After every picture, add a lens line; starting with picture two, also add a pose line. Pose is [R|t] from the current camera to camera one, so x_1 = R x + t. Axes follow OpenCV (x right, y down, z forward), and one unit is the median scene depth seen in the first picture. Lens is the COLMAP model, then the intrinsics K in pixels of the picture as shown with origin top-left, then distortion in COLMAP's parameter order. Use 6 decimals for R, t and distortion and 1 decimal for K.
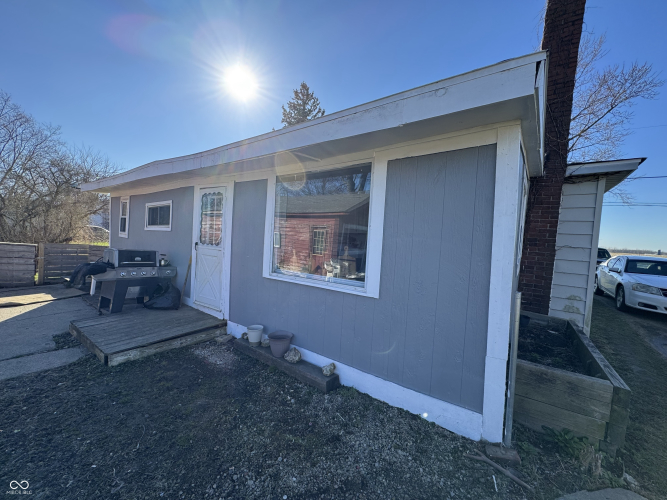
lens RADIAL K [[264.6, 0, 332.5], [0, 264.6, 248.3], [0, 0, 1]] dist [-0.003682, 0.000279]
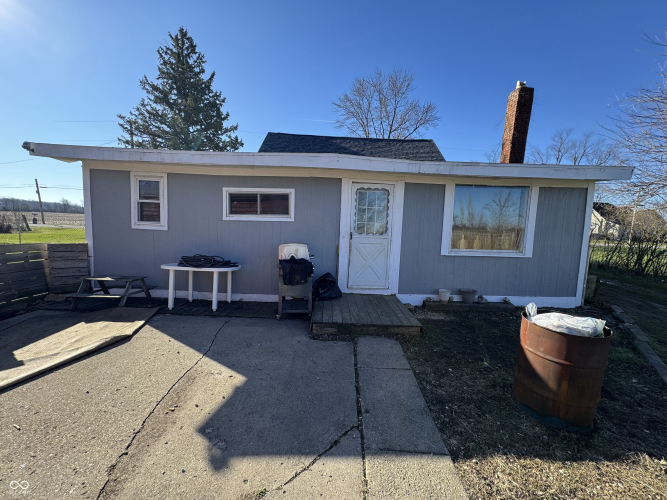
lens RADIAL K [[264.6, 0, 333.0], [0, 264.6, 246.7], [0, 0, 1]] dist [-0.003682, 0.000279]
pose [[0.808058, -0.079637, 0.583696, -1.313875], [0.033781, 0.995454, 0.089049, -0.068723], [-0.588134, -0.052239, 0.807075, 0.177355]]
